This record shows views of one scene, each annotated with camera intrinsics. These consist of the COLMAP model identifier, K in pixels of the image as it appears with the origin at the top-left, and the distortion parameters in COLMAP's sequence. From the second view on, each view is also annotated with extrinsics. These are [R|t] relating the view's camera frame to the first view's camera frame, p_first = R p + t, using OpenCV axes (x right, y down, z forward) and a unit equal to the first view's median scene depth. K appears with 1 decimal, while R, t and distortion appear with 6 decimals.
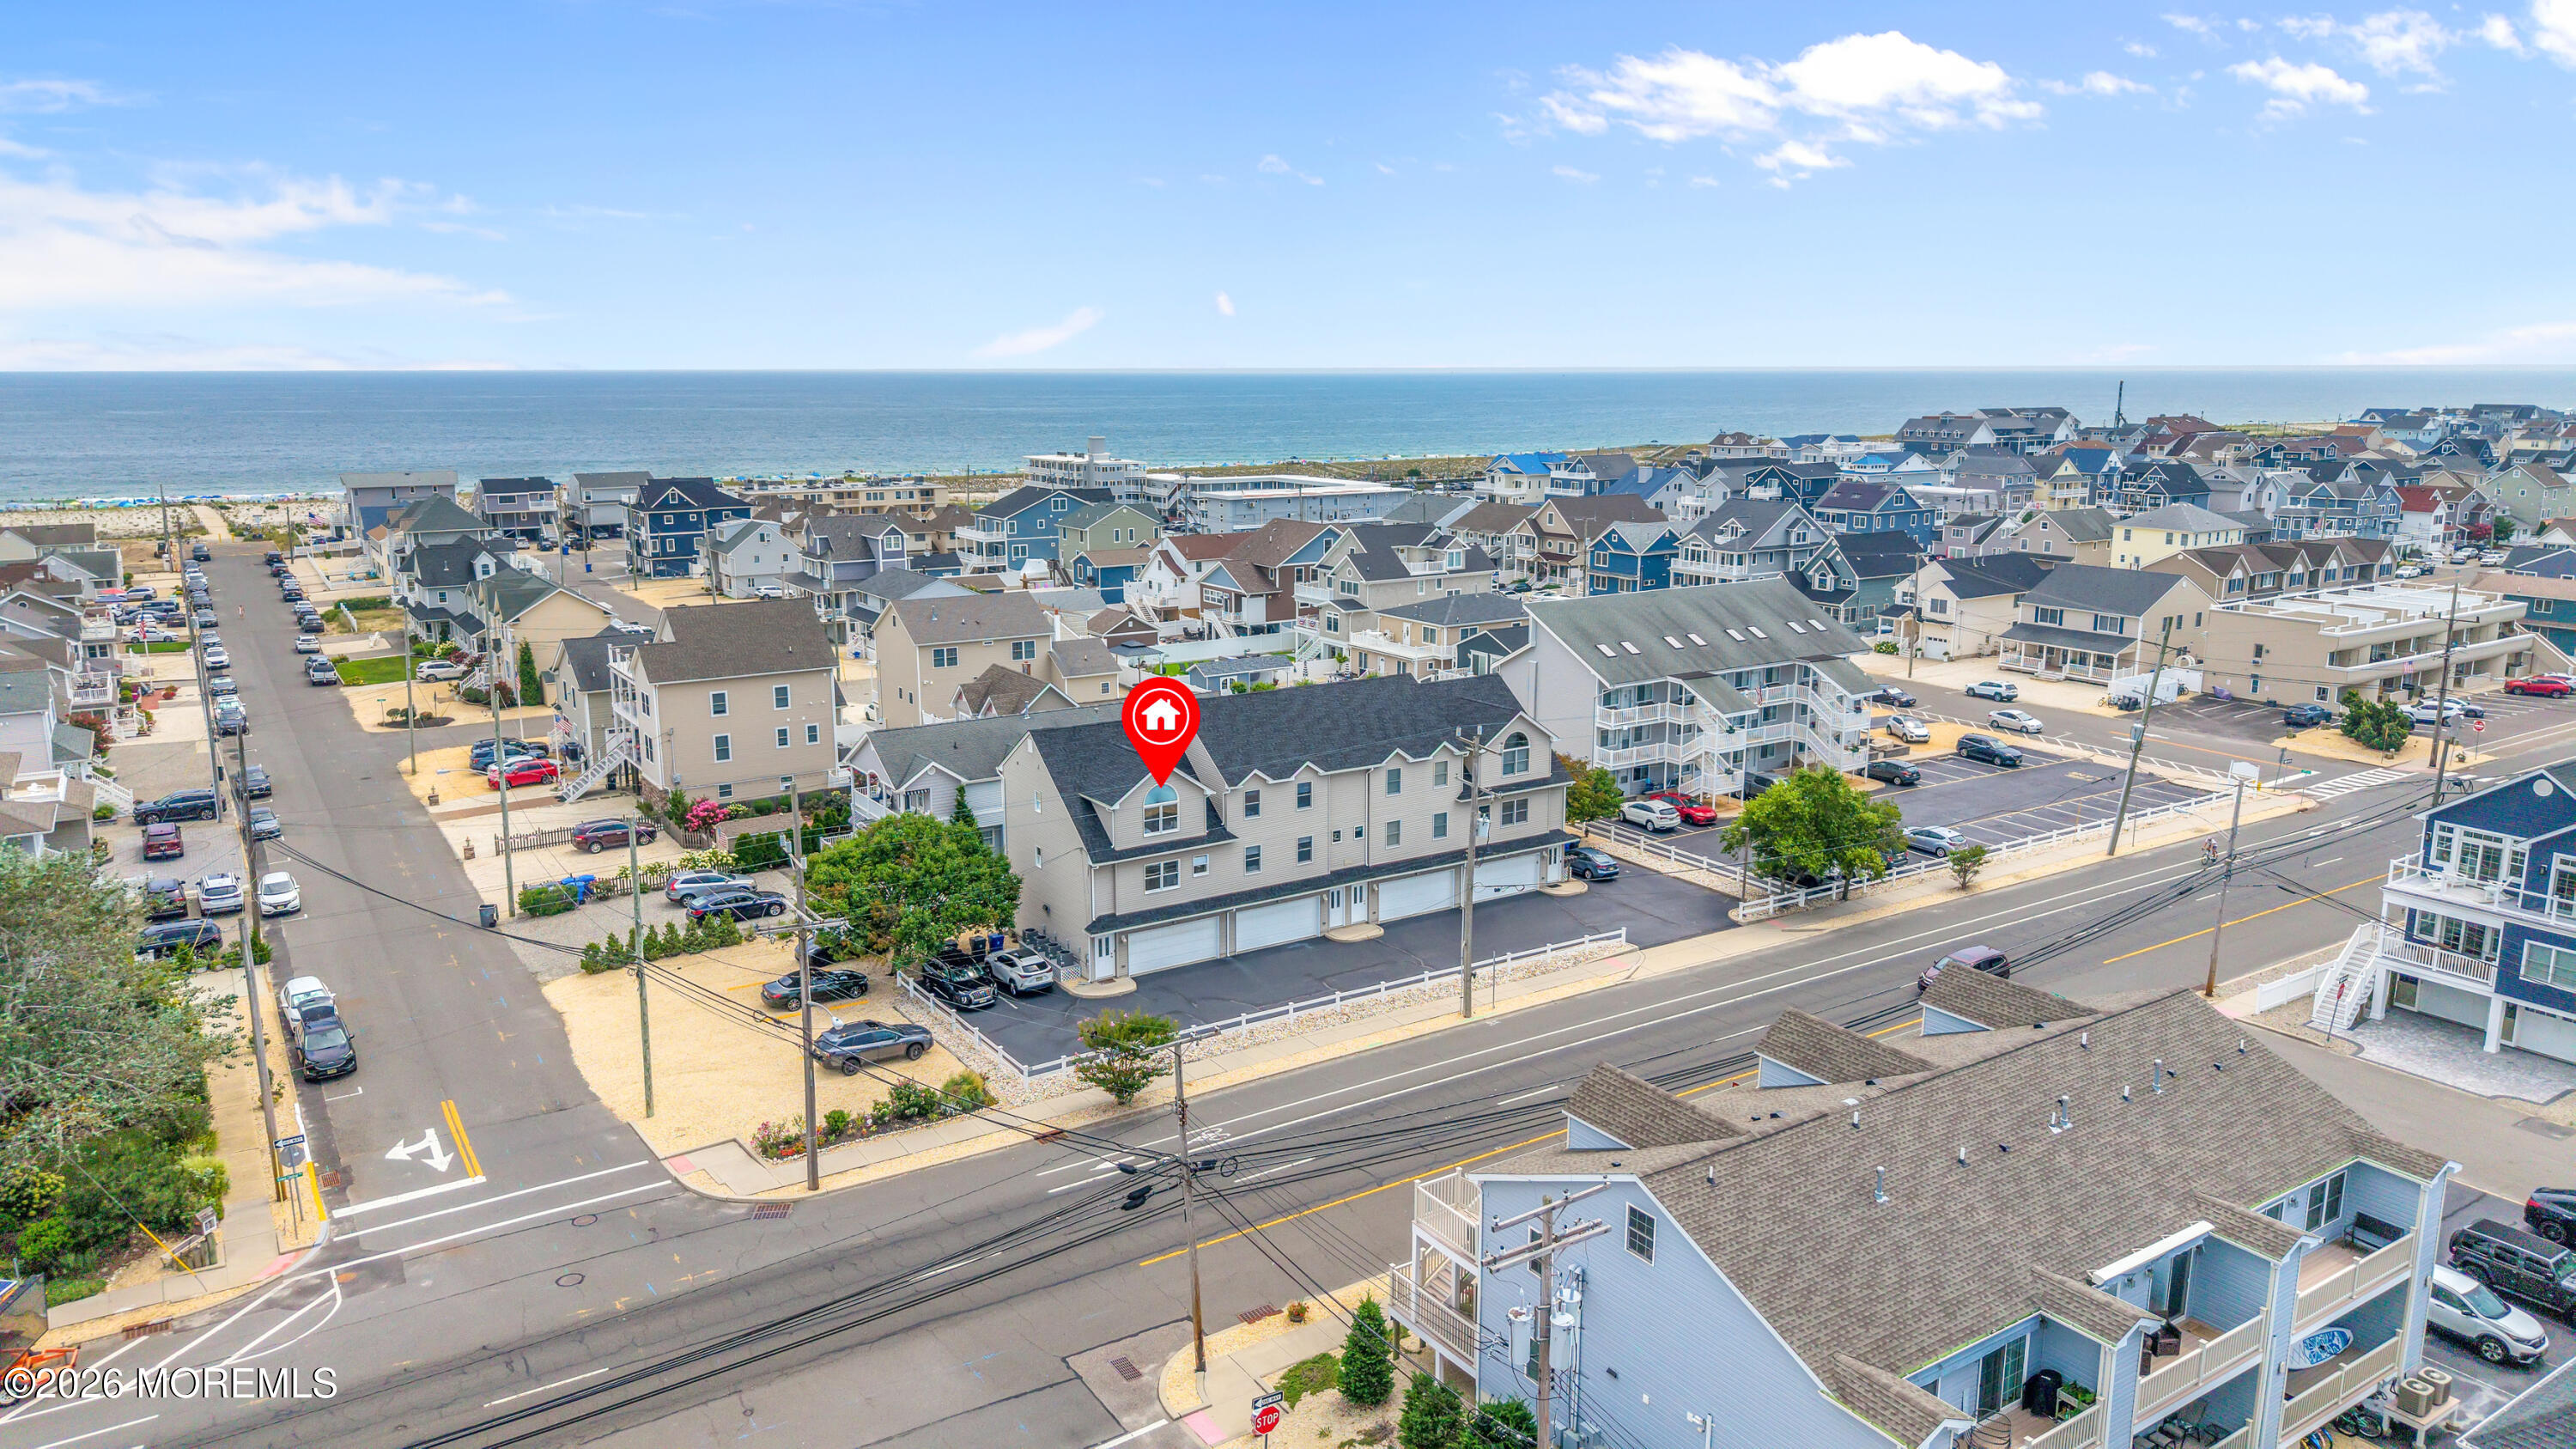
lens RADIAL K [[1713.0, 0, 1288.0], [0, 1713.0, 724.5], [0, 0, 1]] dist [0.054479, -0.074670]
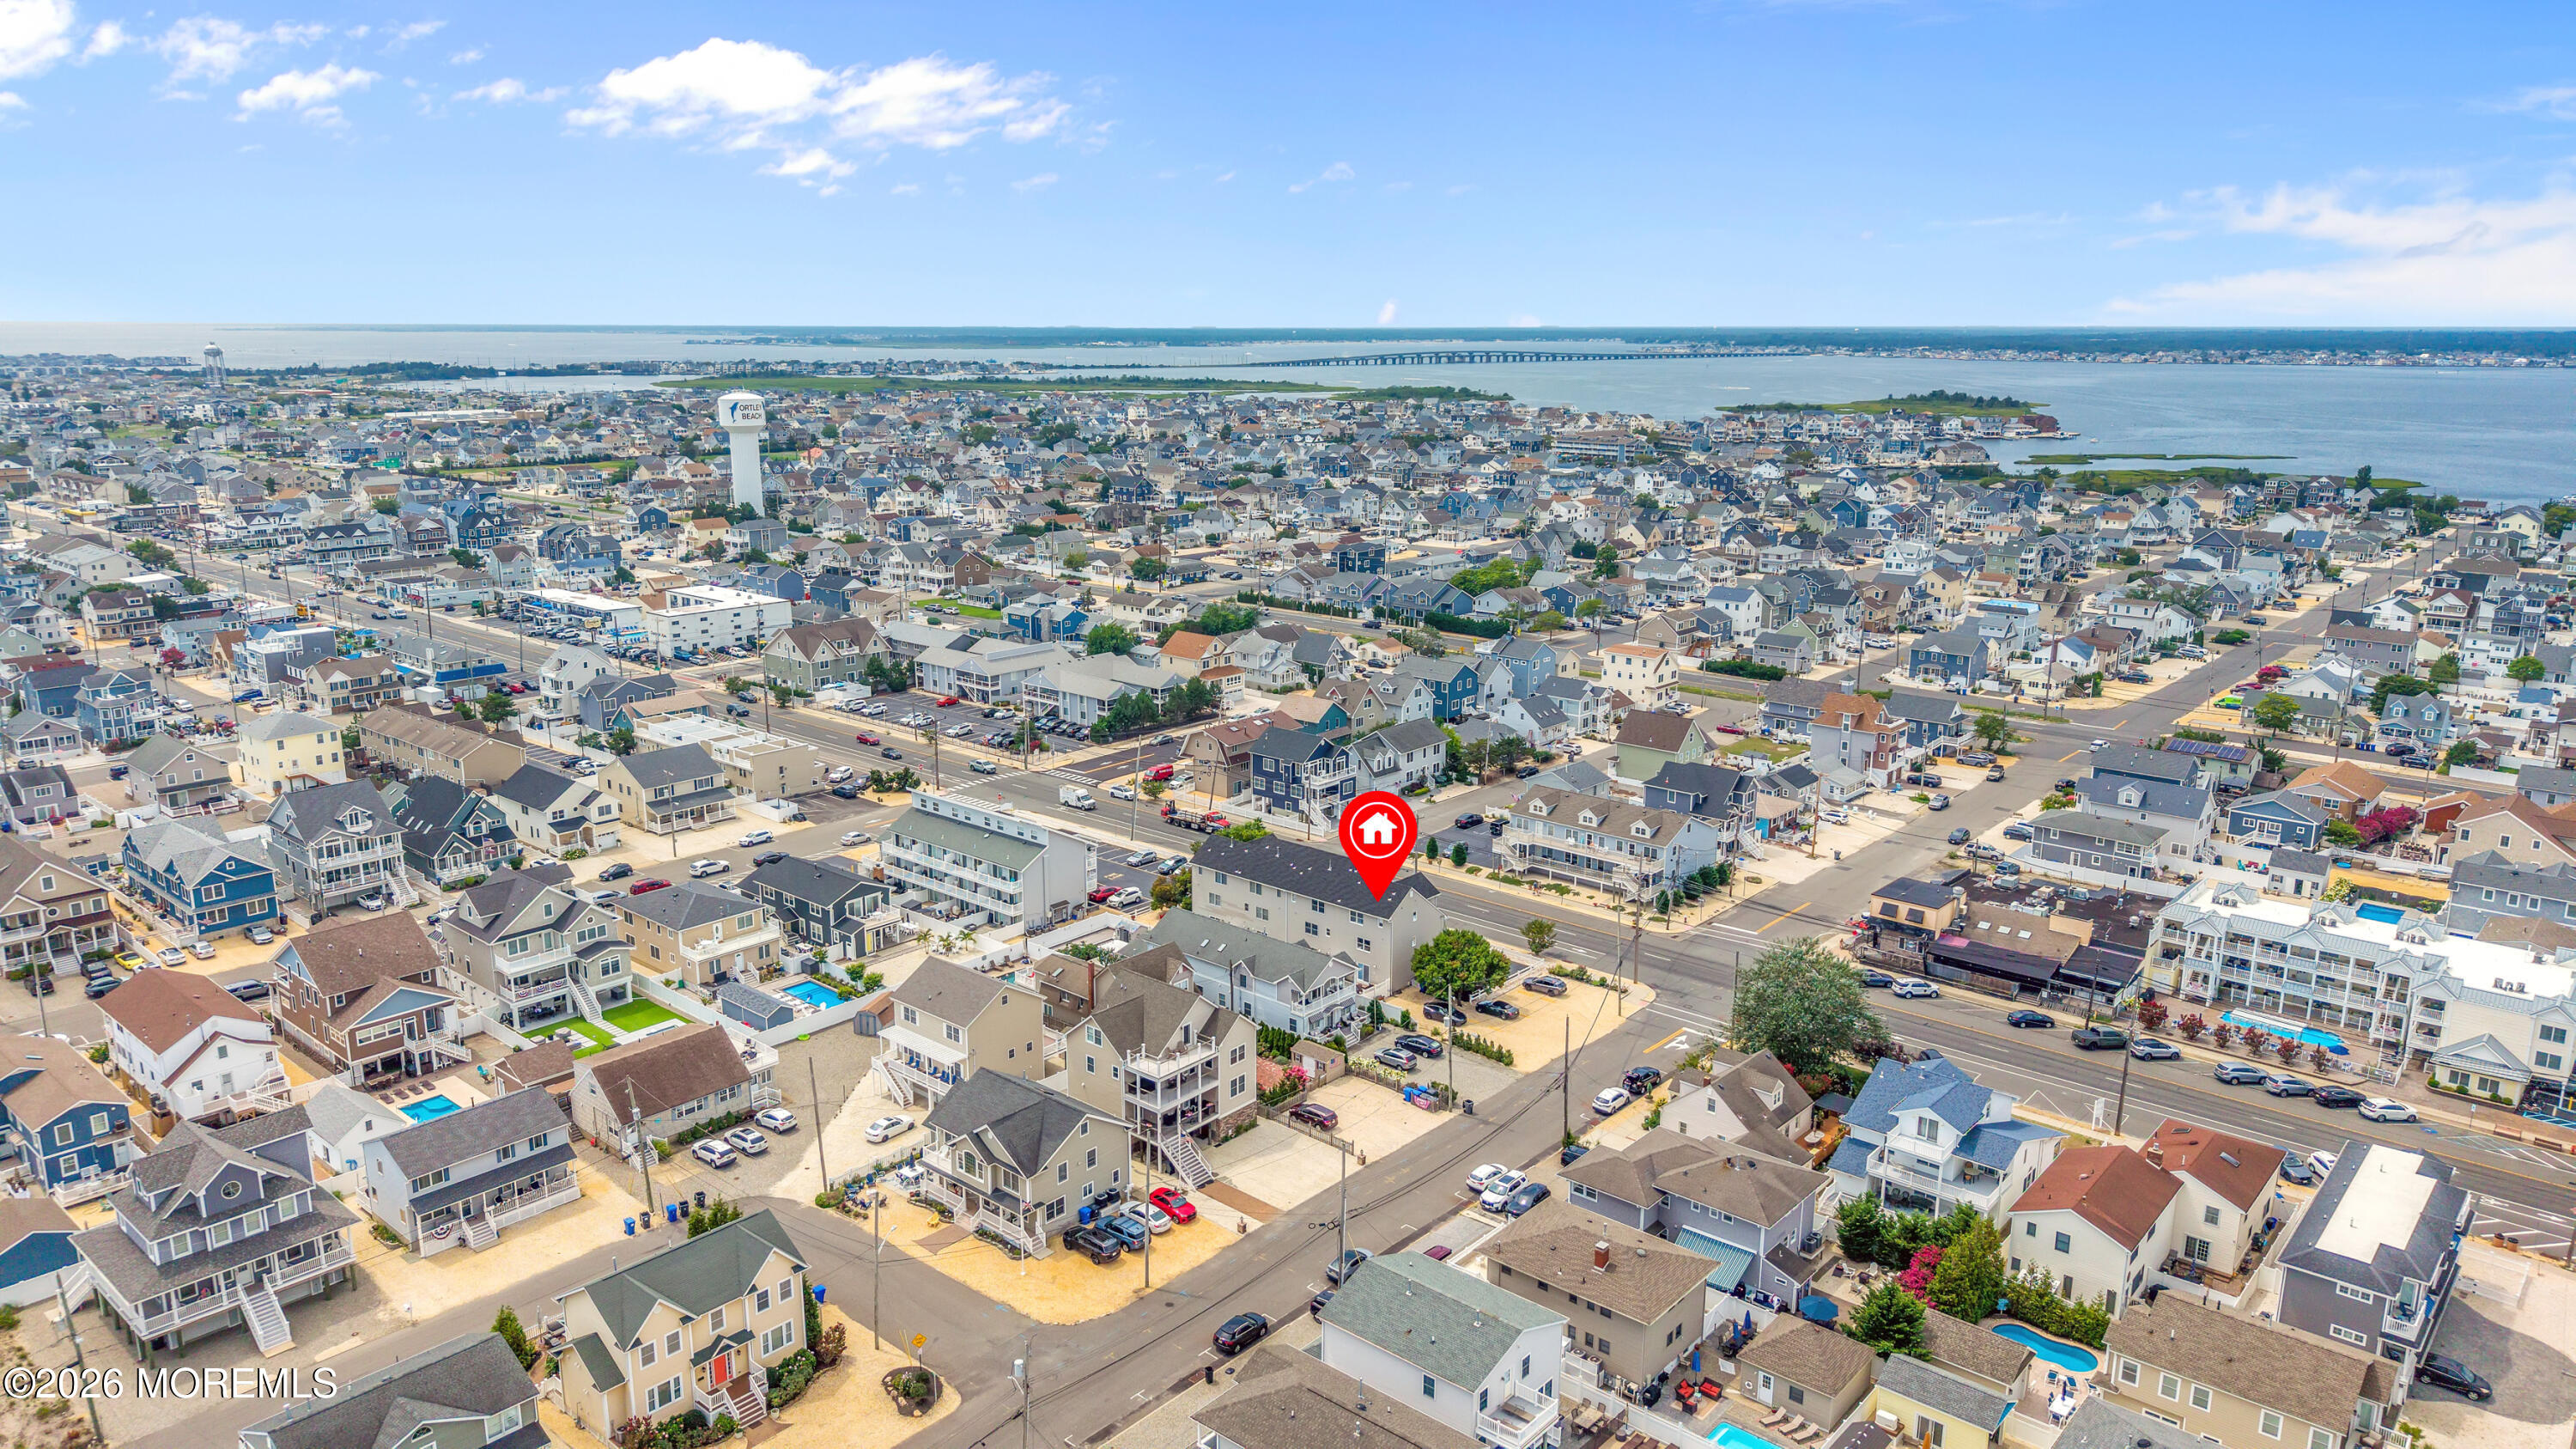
lens RADIAL K [[1700.6, 0, 1288.0], [0, 1700.6, 724.5], [0, 0, 1]] dist [0.132799, -0.268277]
pose [[-0.260871, -0.221307, 0.939665, -1.882795], [0.196835, 0.940727, 0.276203, -0.734960], [-0.945094, 0.257012, -0.201847, 1.366847]]
